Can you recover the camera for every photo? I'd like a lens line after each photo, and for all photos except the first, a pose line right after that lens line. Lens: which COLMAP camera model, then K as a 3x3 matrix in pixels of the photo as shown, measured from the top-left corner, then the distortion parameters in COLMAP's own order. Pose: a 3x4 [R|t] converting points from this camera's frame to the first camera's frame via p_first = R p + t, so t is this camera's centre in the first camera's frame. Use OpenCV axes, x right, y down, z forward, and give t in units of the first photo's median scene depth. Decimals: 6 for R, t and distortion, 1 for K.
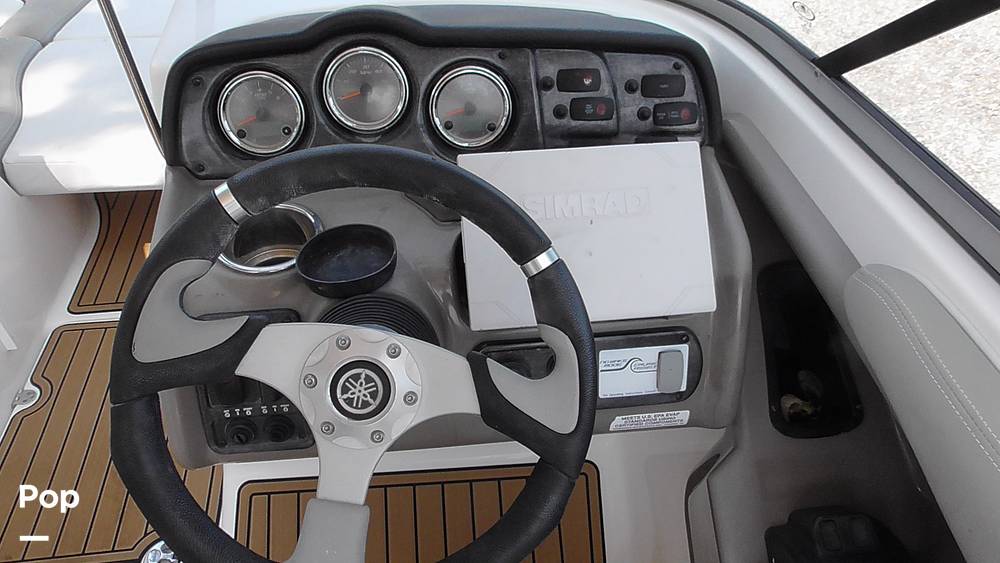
lens RADIAL K [[757.5, 0, 496.6], [0, 757.5, 282.5], [0, 0, 1]] dist [0.000841, -0.008106]
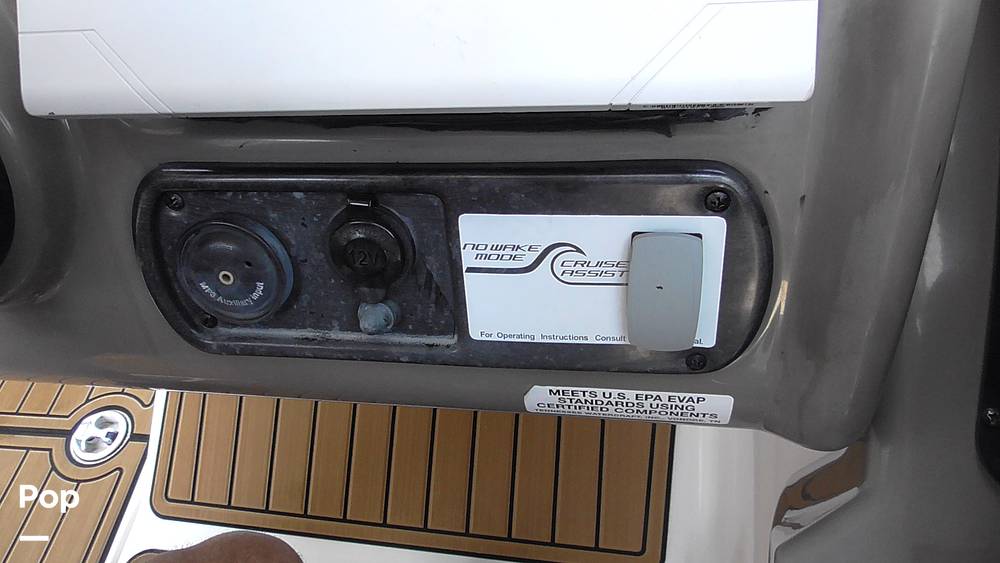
lens RADIAL K [[757.5, 0, 496.6], [0, 757.5, 282.5], [0, 0, 1]] dist [0.000841, -0.008106]
pose [[0.962216, 0.110153, -0.249010, 0.228846], [-0.062489, 0.979442, 0.191802, 0.049640], [0.265018, -0.168995, 0.949319, 0.623031]]
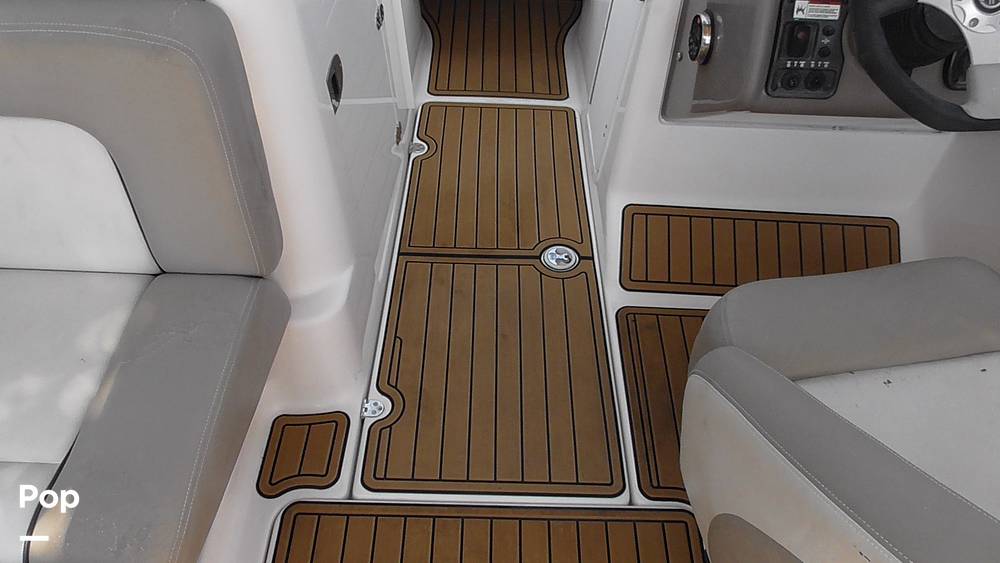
lens RADIAL K [[757.5, 0, 496.6], [0, 757.5, 282.5], [0, 0, 1]] dist [0.000841, -0.008106]
pose [[0.992396, 0.098703, -0.073539, -0.709692], [-0.091889, 0.991611, 0.090907, 0.474411], [0.081895, -0.083458, 0.993140, -0.532779]]
